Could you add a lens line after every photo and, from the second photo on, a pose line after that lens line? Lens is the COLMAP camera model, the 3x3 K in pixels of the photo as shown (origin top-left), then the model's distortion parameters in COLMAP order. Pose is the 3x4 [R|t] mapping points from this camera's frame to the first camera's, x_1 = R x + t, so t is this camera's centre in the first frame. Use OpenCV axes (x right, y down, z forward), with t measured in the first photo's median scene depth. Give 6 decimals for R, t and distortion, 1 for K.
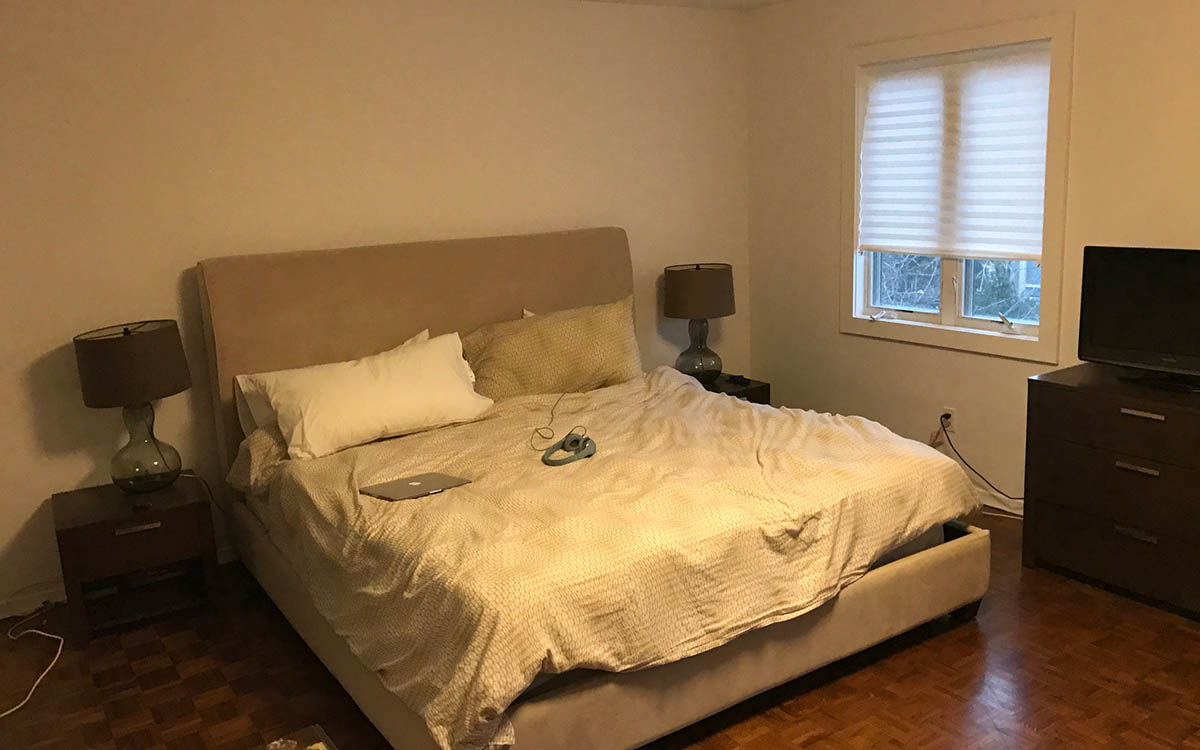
lens RADIAL K [[995.4, 0, 602.4], [0, 995.4, 337.0], [0, 0, 1]] dist [0.078533, -0.007609]
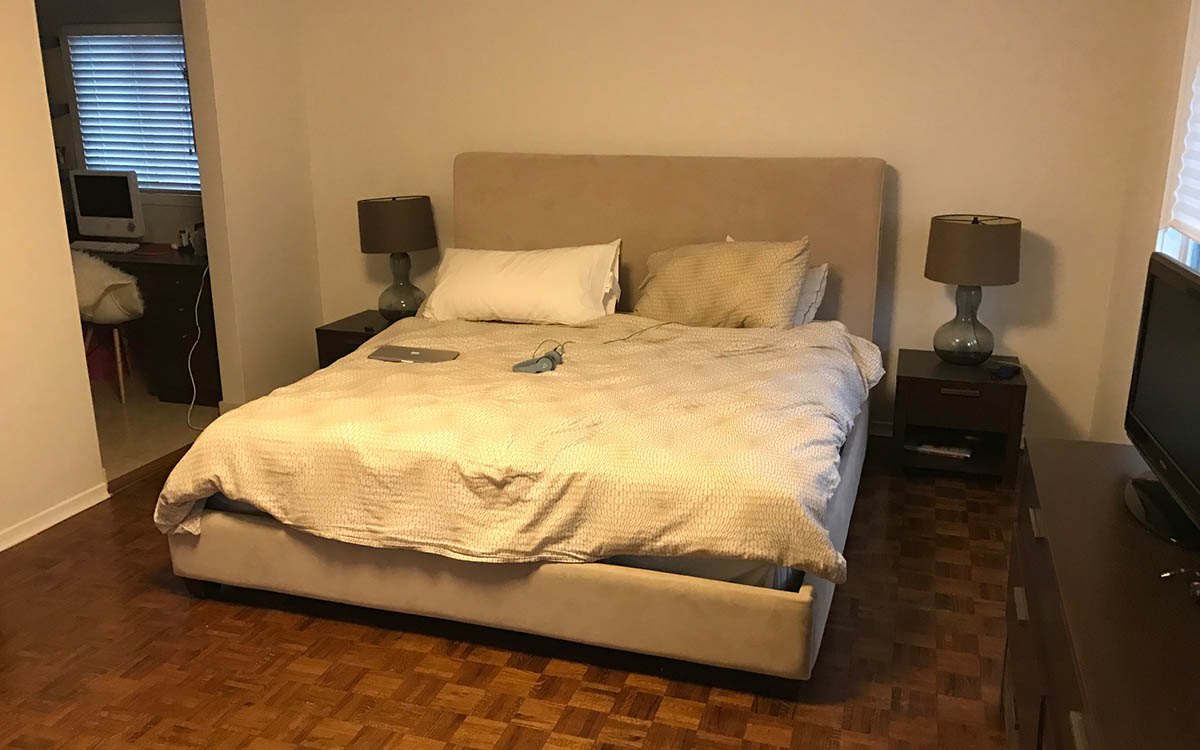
lens RADIAL K [[995.4, 0, 602.4], [0, 995.4, 337.0], [0, 0, 1]] dist [0.078533, -0.007609]
pose [[0.611707, 0.221546, -0.759428, 0.950026], [-0.152103, 0.975011, 0.161921, -0.110375], [0.776324, 0.016463, 0.630119, 0.474917]]
